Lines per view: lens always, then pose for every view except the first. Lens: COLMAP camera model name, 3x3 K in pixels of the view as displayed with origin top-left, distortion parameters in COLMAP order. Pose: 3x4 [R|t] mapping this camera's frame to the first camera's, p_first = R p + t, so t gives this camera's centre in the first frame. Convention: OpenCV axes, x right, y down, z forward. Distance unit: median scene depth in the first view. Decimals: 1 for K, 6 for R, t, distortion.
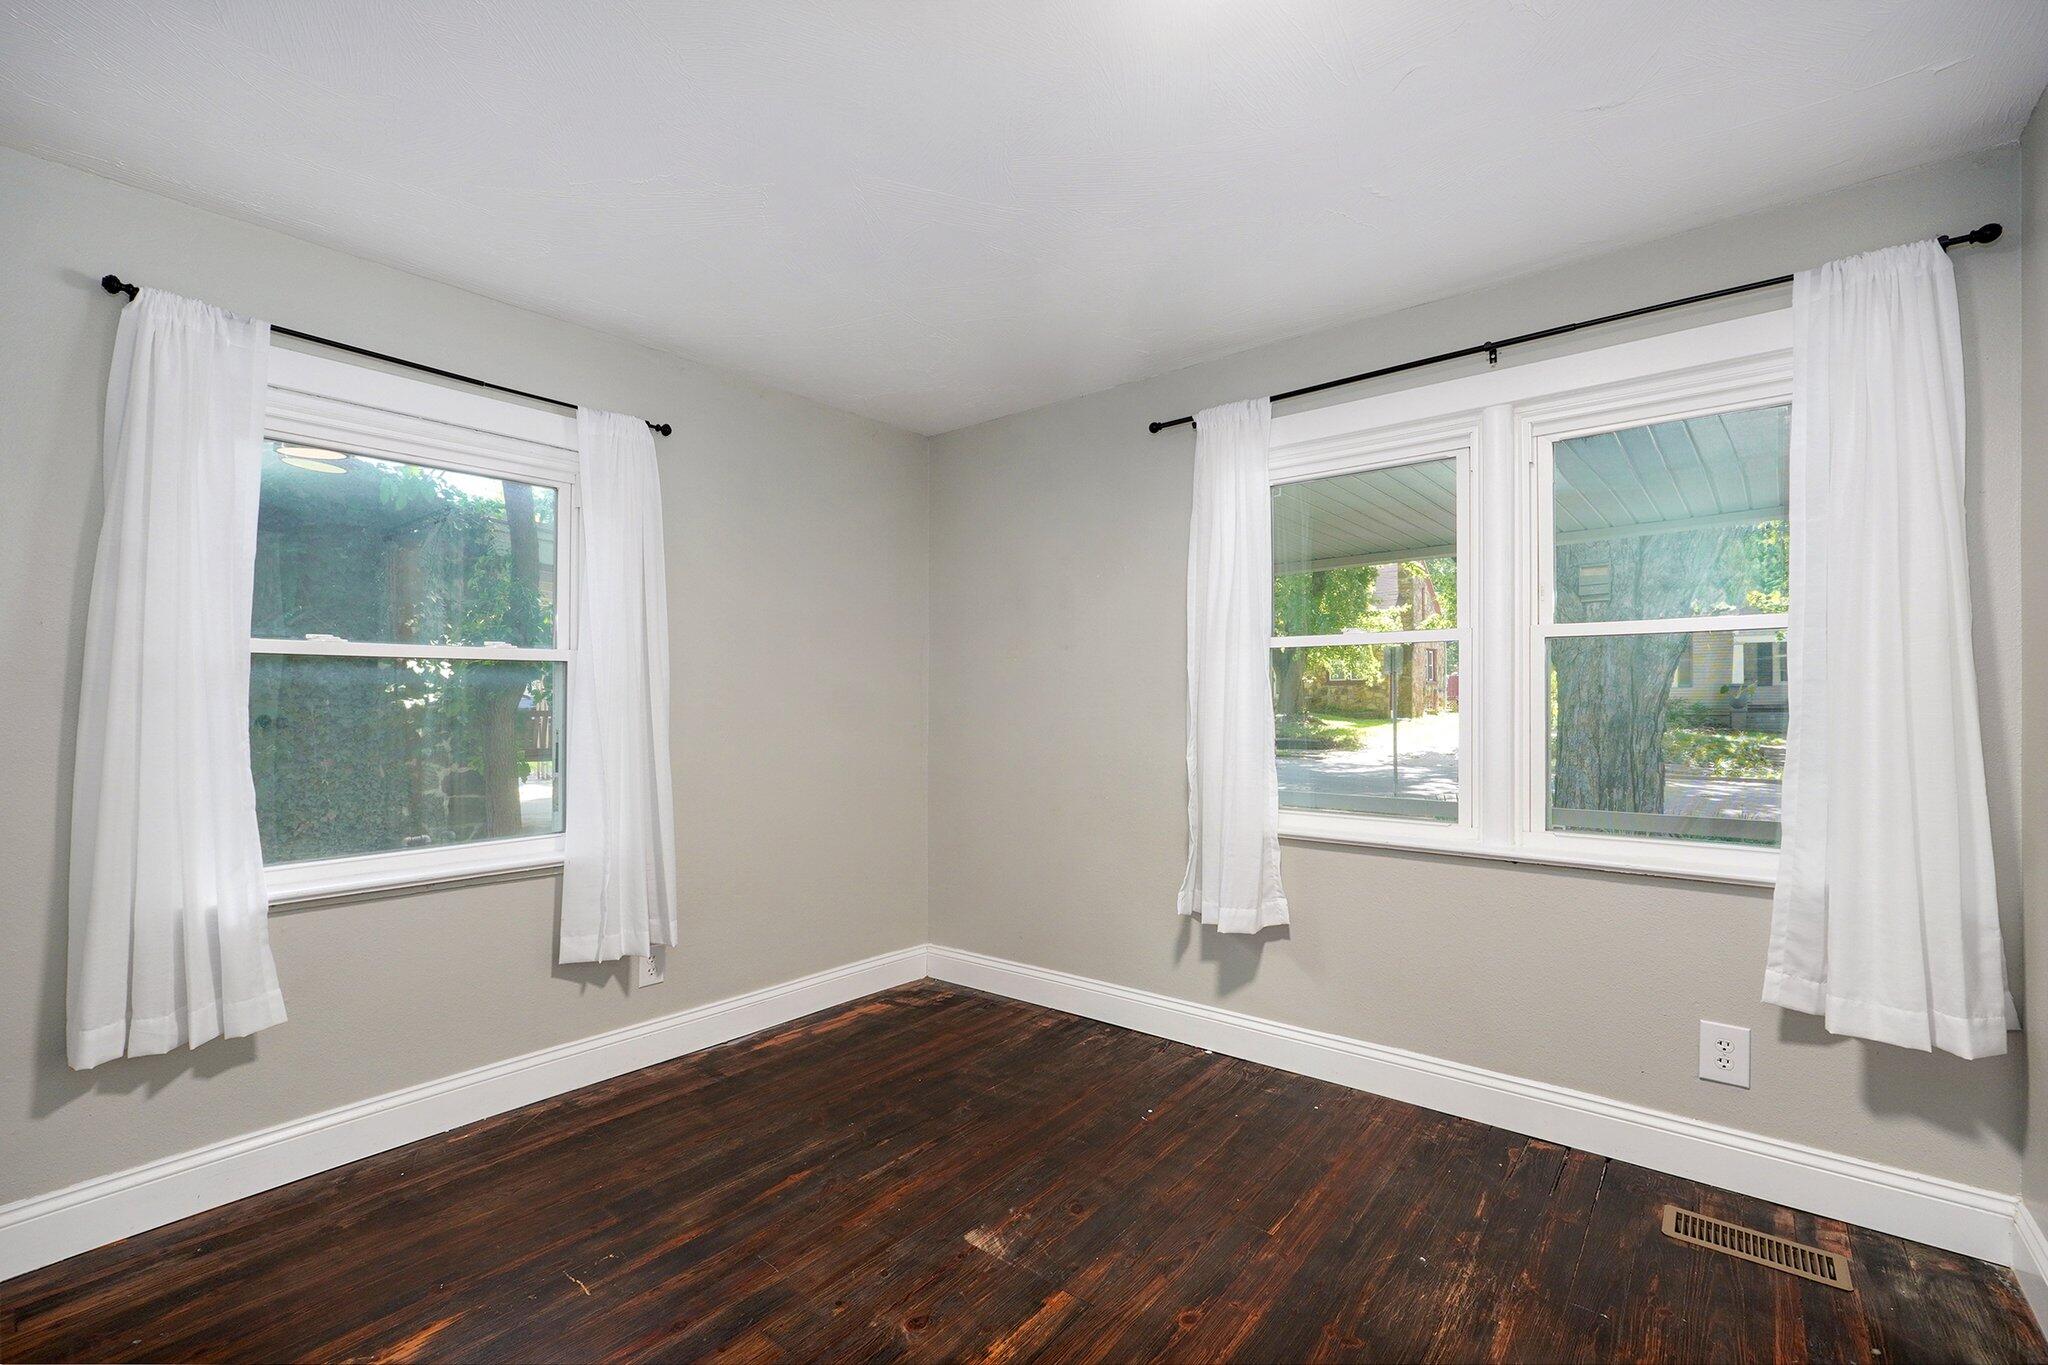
lens RADIAL K [[902.2, 0, 1009.4], [0, 902.2, 681.9], [0, 0, 1]] dist [-0.014143, 0.003805]
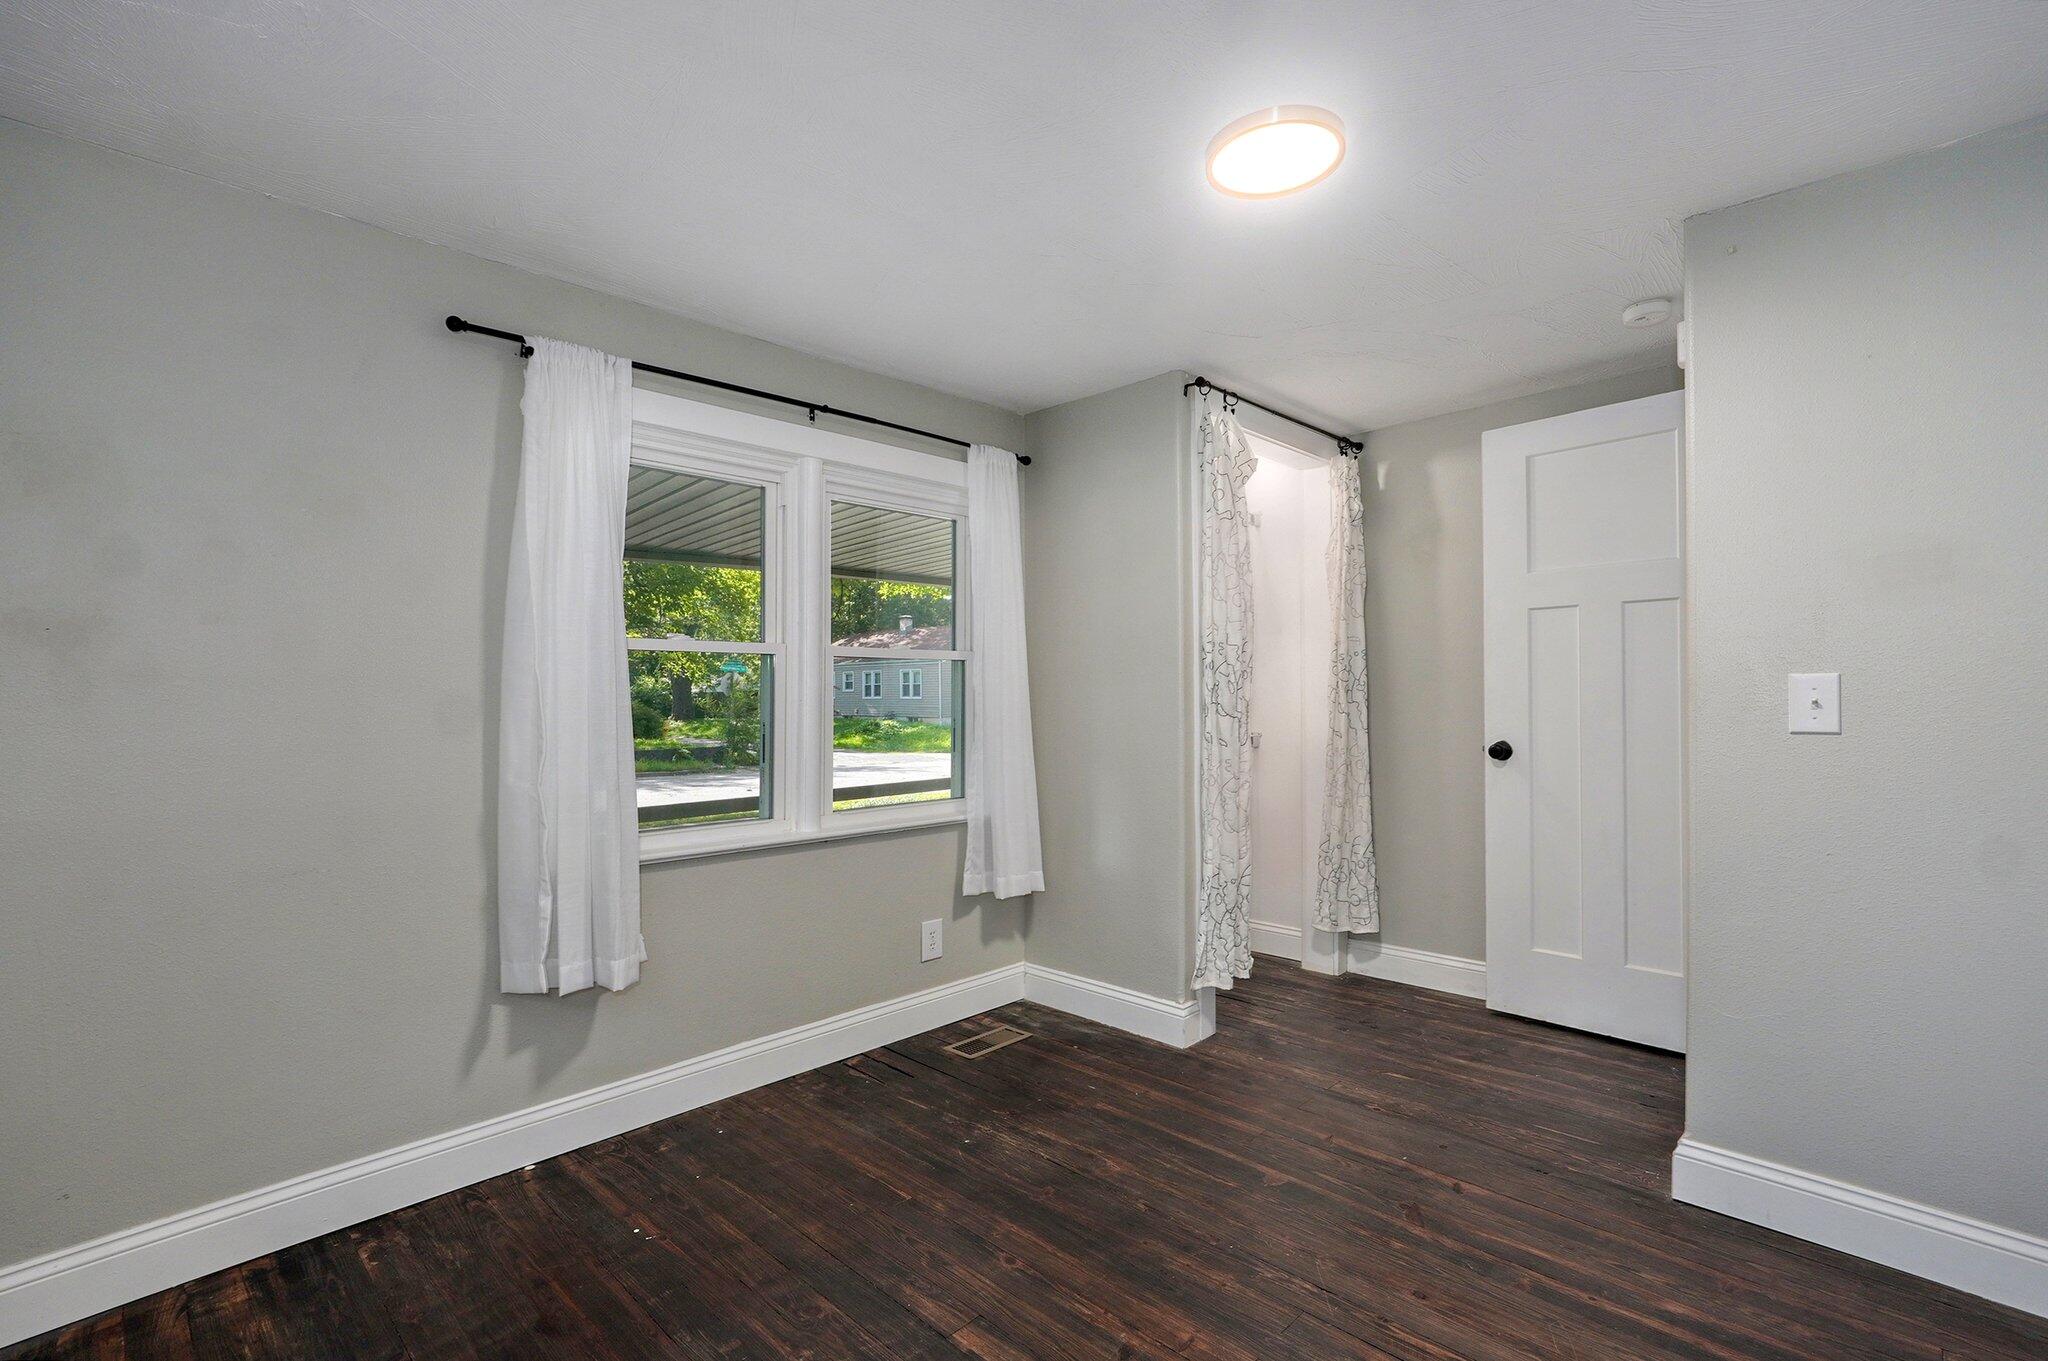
lens RADIAL K [[983.0, 0, 1013.0], [0, 983.0, 689.7], [0, 0, 1]] dist [-0.002256, 0.001234]
pose [[0.055659, 0.010325, 0.998396, -0.740099], [-0.010841, 0.999894, -0.009736, 0.007067], [-0.998391, -0.010281, 0.055765, 0.670912]]
